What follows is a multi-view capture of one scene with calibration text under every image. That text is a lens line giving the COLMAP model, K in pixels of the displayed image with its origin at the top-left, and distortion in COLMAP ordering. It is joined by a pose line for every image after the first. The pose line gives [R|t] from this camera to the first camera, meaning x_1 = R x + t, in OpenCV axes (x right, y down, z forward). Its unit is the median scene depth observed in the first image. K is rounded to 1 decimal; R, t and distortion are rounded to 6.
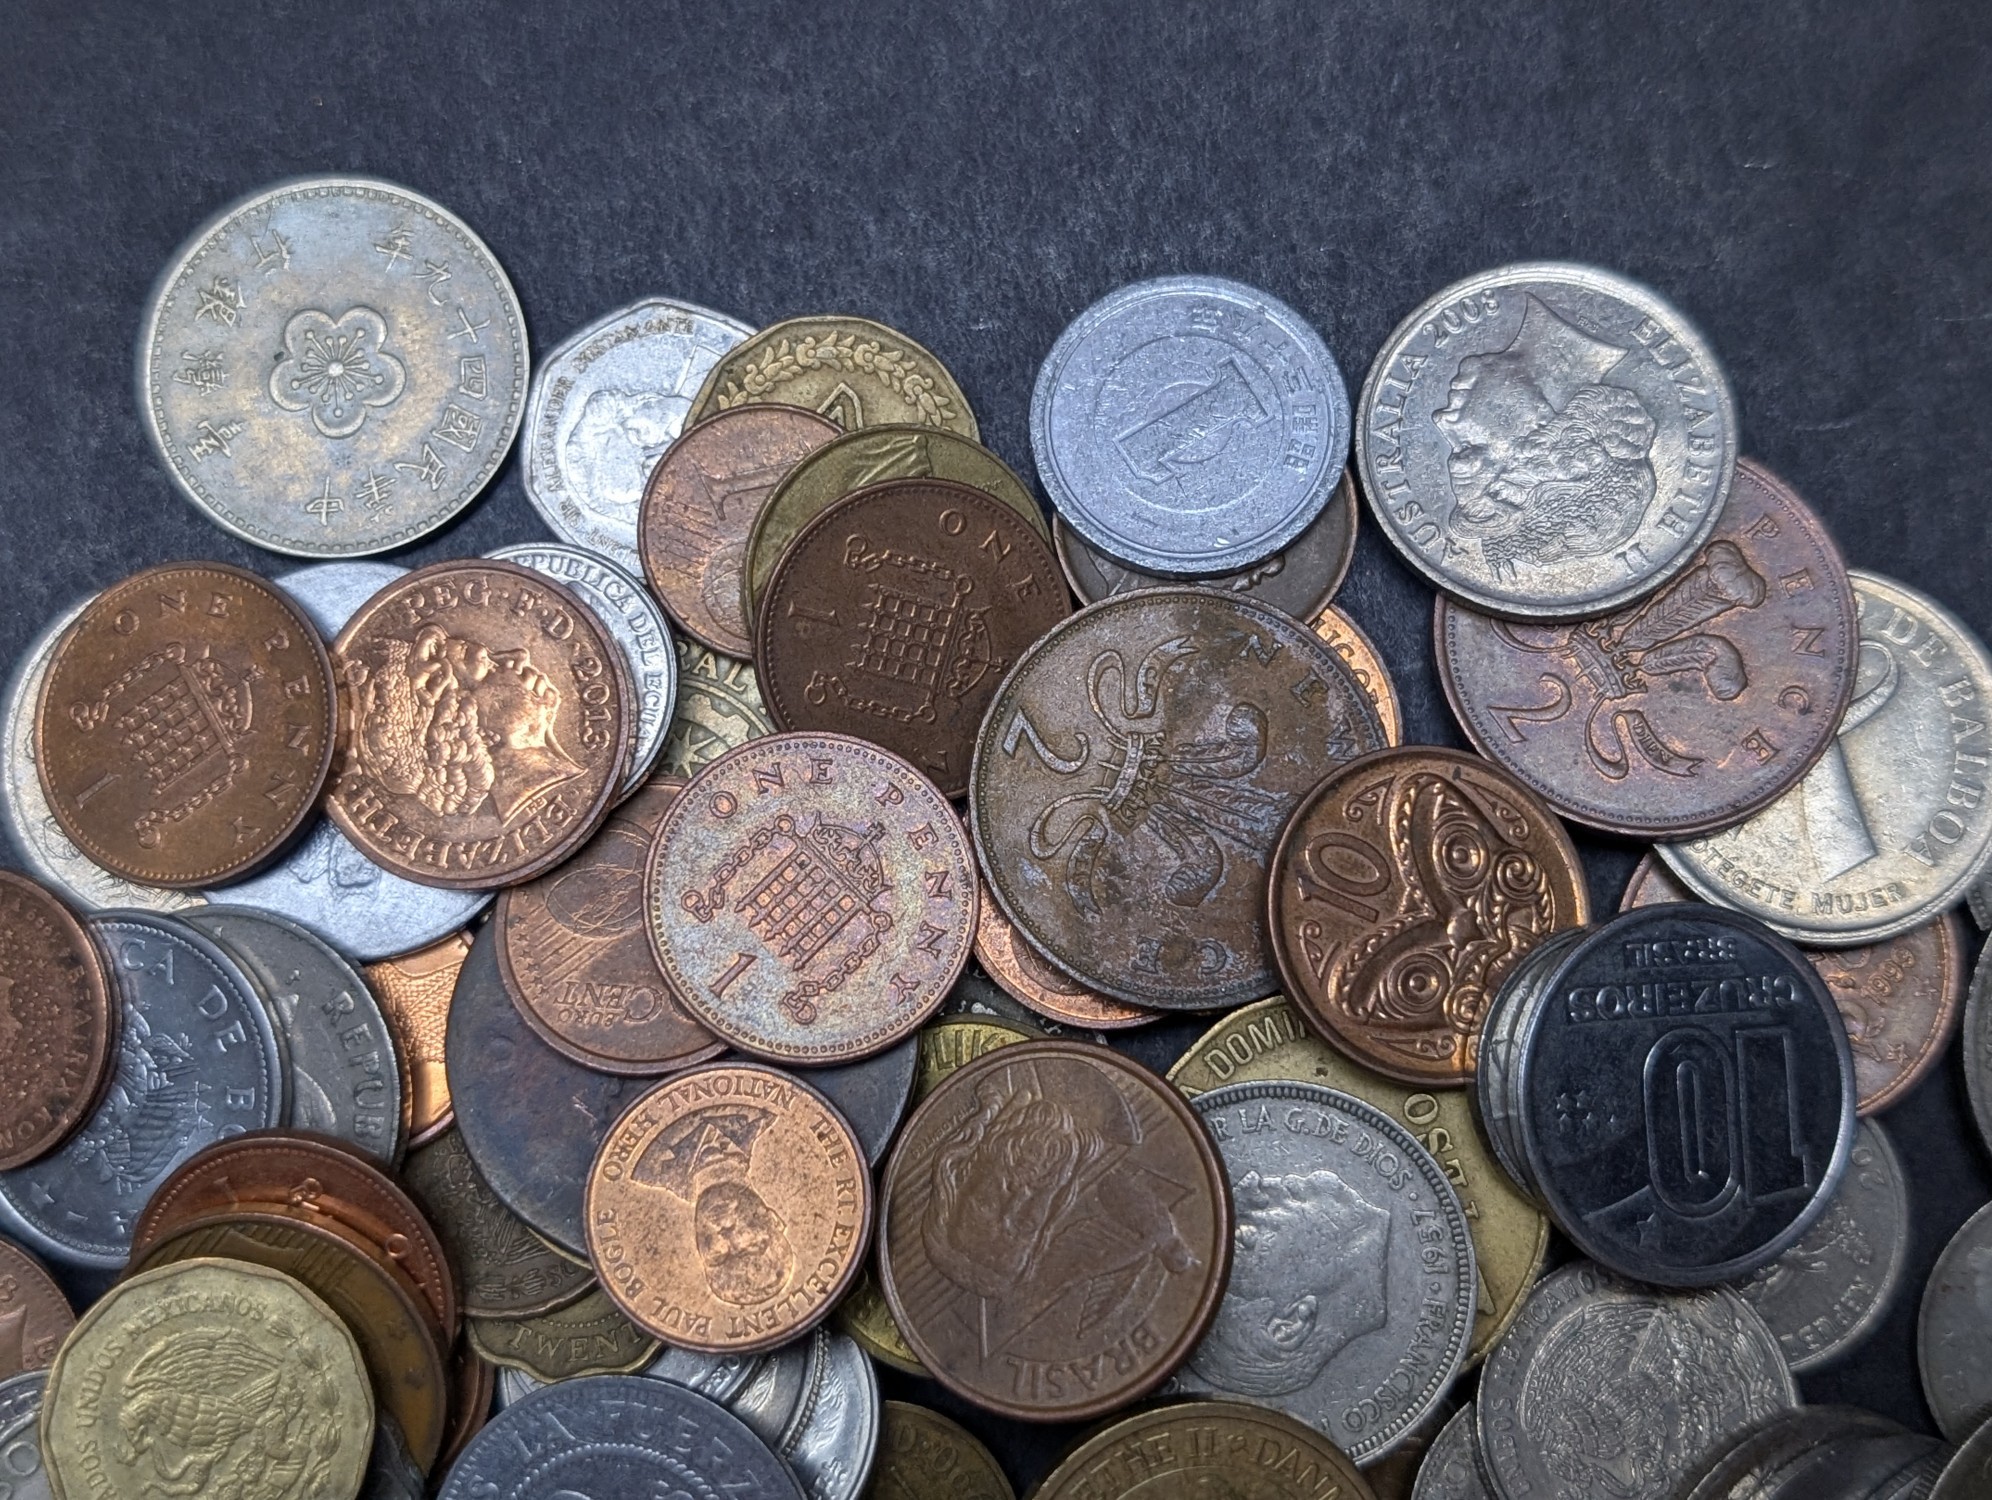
lens RADIAL K [[2745.6, 0, 963.1], [0, 2745.6, 748.5], [0, 0, 1]] dist [0.234561, -1.428438]
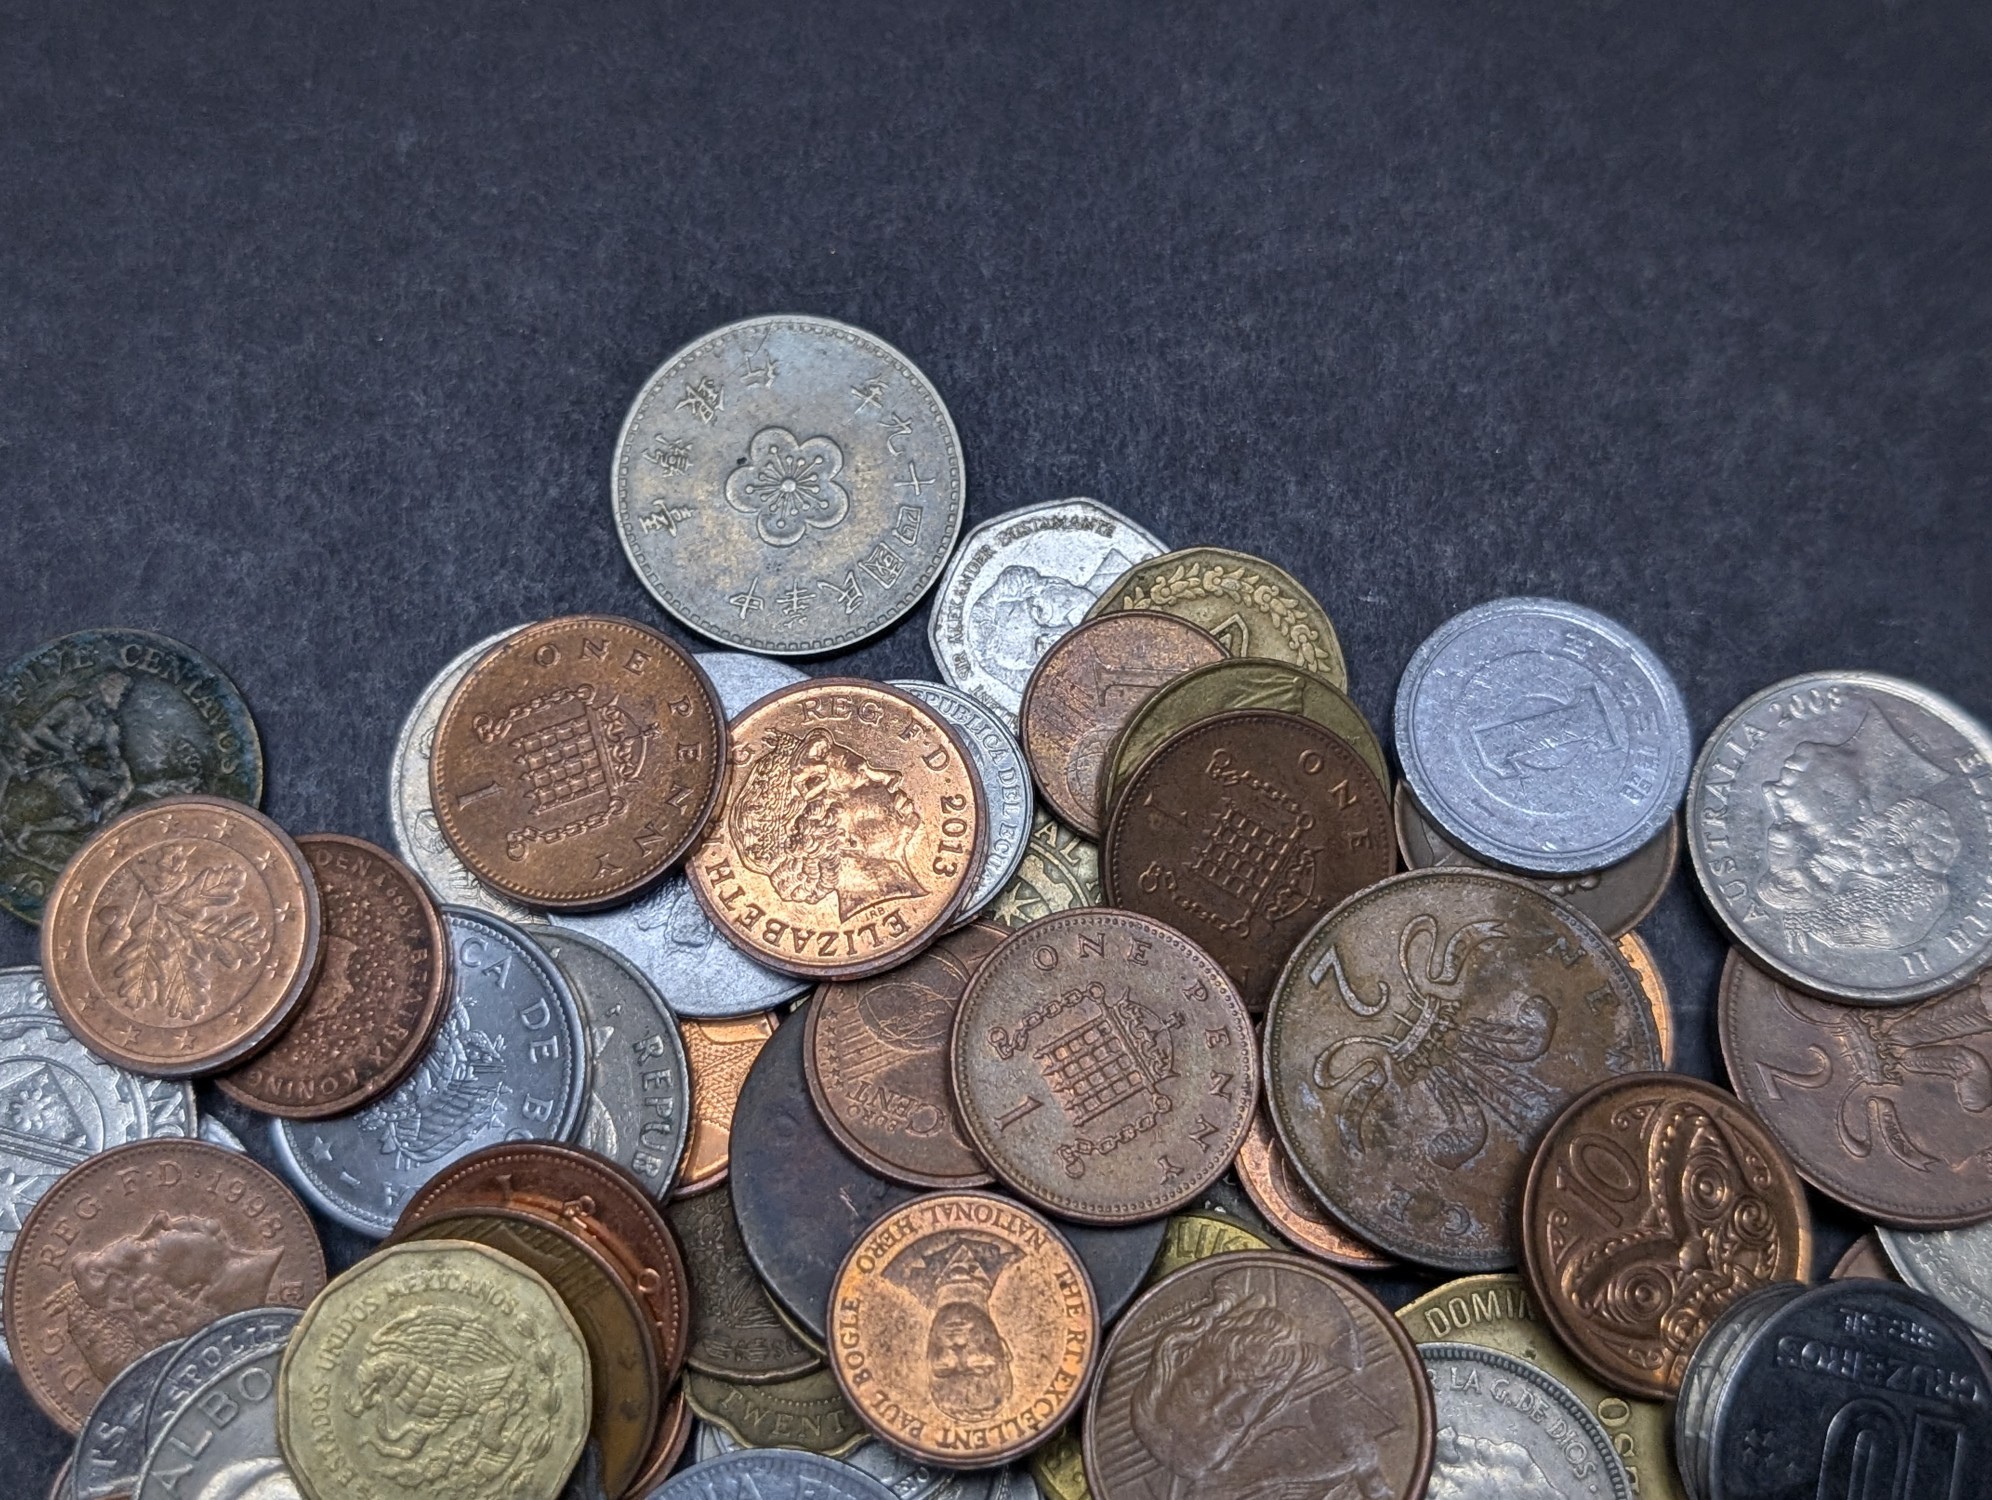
lens RADIAL K [[2745.6, 0, 963.1], [0, 2745.6, 748.5], [0, 0, 1]] dist [0.234561, -1.428438]
pose [[0.965437, 0.259152, -0.027775, -0.108071], [-0.260635, 0.959630, -0.105732, 0.062769], [-0.000747, 0.109317, 0.994007, -0.073060]]
